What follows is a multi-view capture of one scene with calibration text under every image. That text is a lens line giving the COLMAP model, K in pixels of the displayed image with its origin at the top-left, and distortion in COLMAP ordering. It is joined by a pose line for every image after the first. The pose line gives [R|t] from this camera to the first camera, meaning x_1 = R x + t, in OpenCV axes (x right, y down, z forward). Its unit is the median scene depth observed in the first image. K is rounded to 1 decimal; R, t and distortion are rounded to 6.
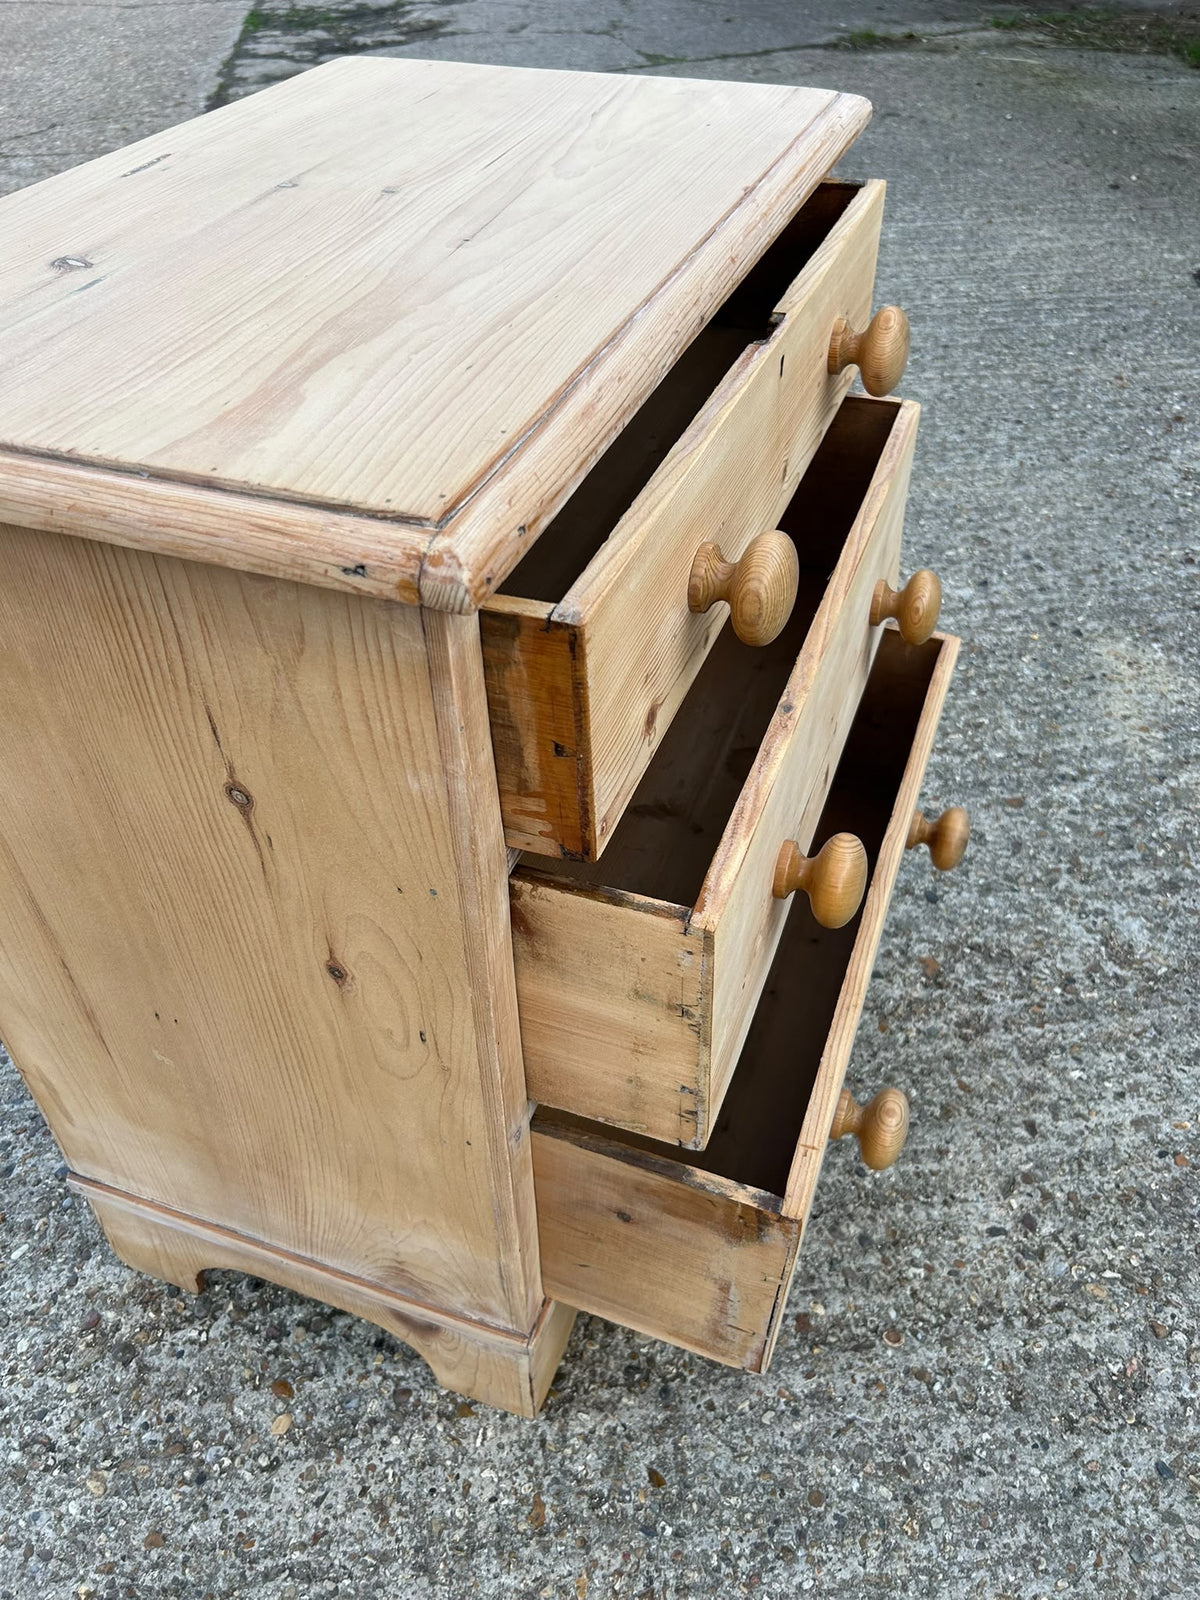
lens RADIAL K [[1217.5, 0, 596.3], [0, 1217.5, 804.2], [0, 0, 1]] dist [0.017794, -0.017715]
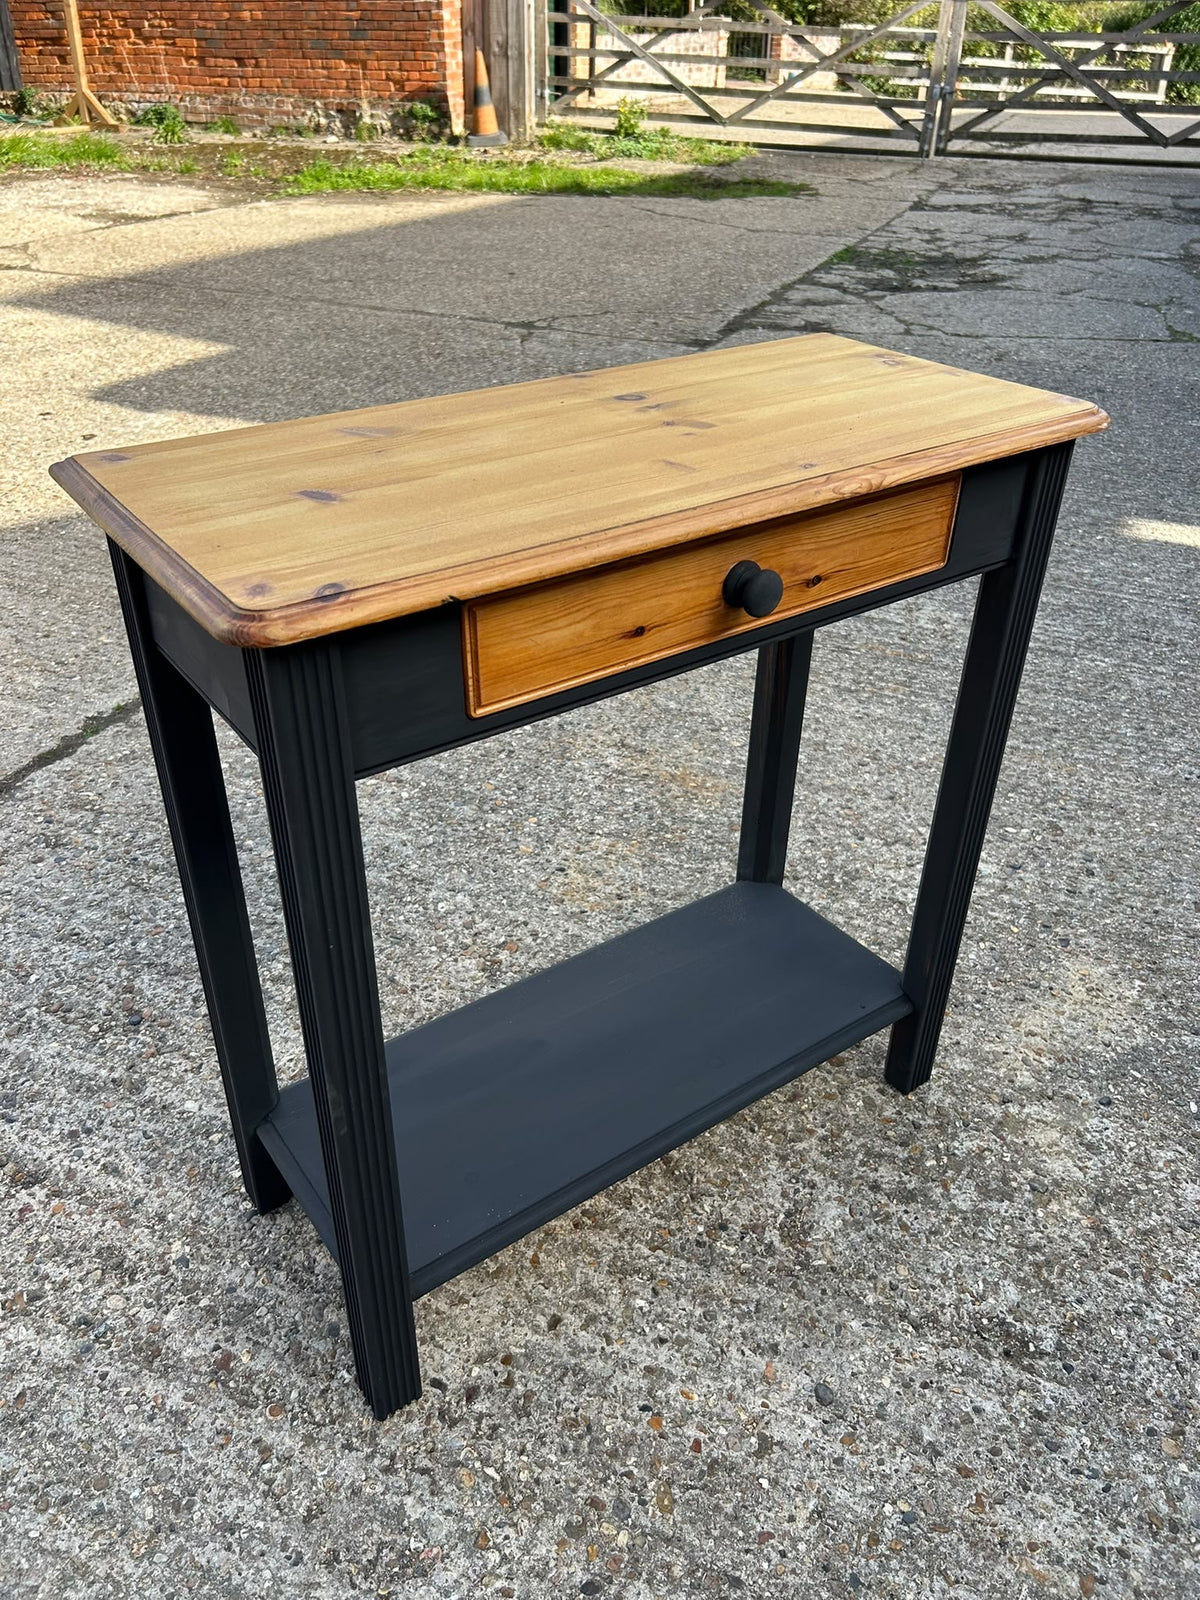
lens RADIAL K [[1208.7, 0, 591.8], [0, 1208.7, 808.2], [0, 0, 1]] dist [0.035166, -0.044604]
pose [[0.862049, 0.302634, -0.406552, 0.702615], [-0.357524, 0.931670, -0.064561, -0.078130], [0.359234, 0.201006, 0.911344, 0.024397]]
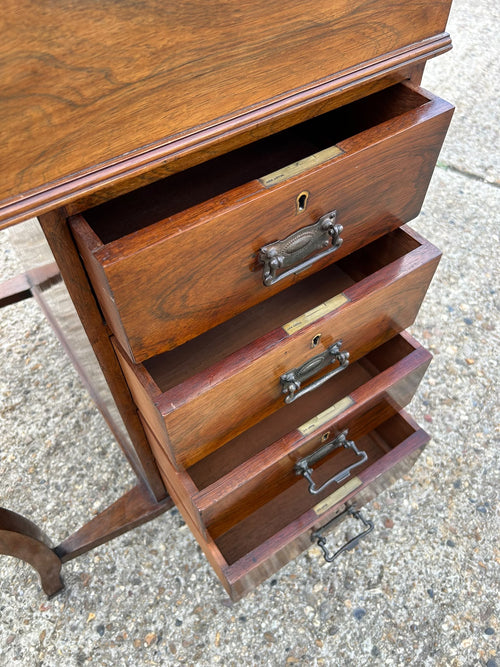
lens RADIAL K [[505.7, 0, 243.6], [0, 505.7, 333.8], [0, 0, 1]] dist [0.001769, -0.006848]
pose [[-0.665319, 0.624638, -0.408875, 0.255669], [-0.462744, 0.084741, 0.882432, -0.989044], [0.585849, 0.776303, 0.232668, 1.367865]]
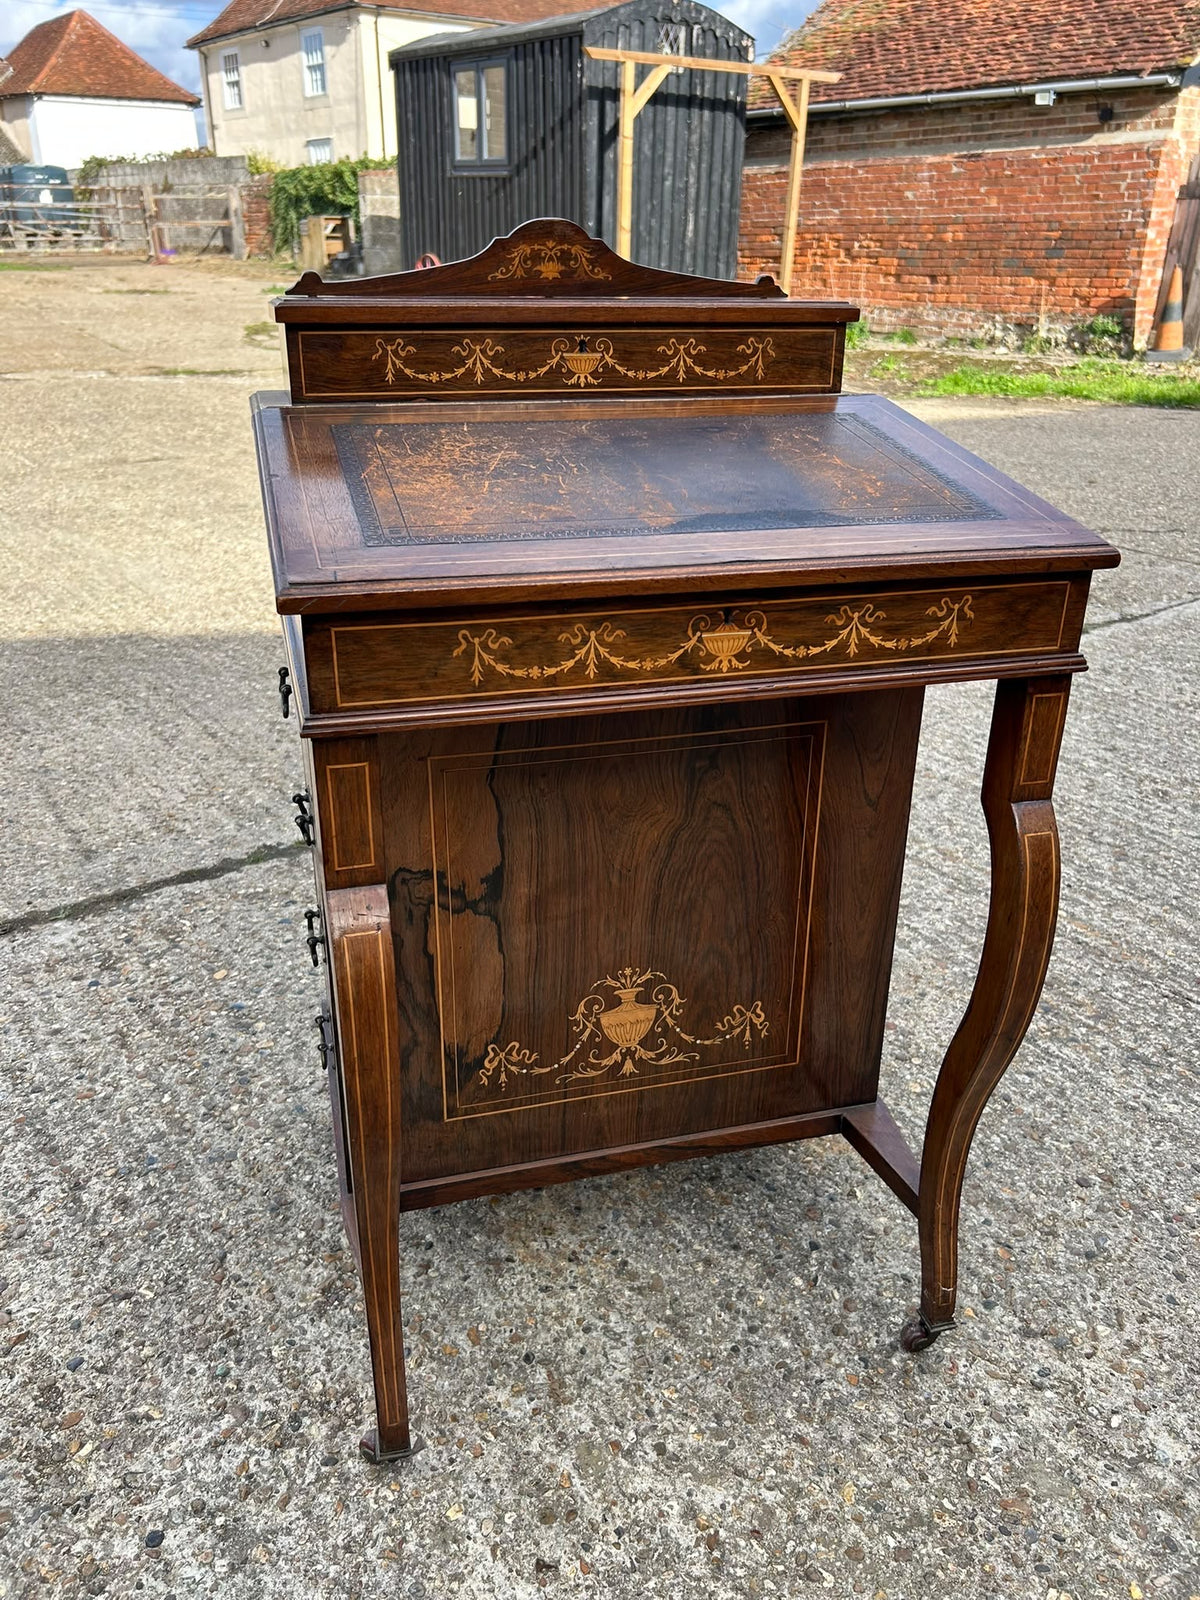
lens RADIAL K [[1217.5, 0, 596.3], [0, 1217.5, 804.2], [0, 0, 1]] dist [0.017794, -0.017715]
pose [[0.482468, 0.388196, -0.785193, 0.855721], [-0.593186, 0.804381, 0.033194, -0.467755], [0.644480, 0.449750, 0.618361, 0.631866]]
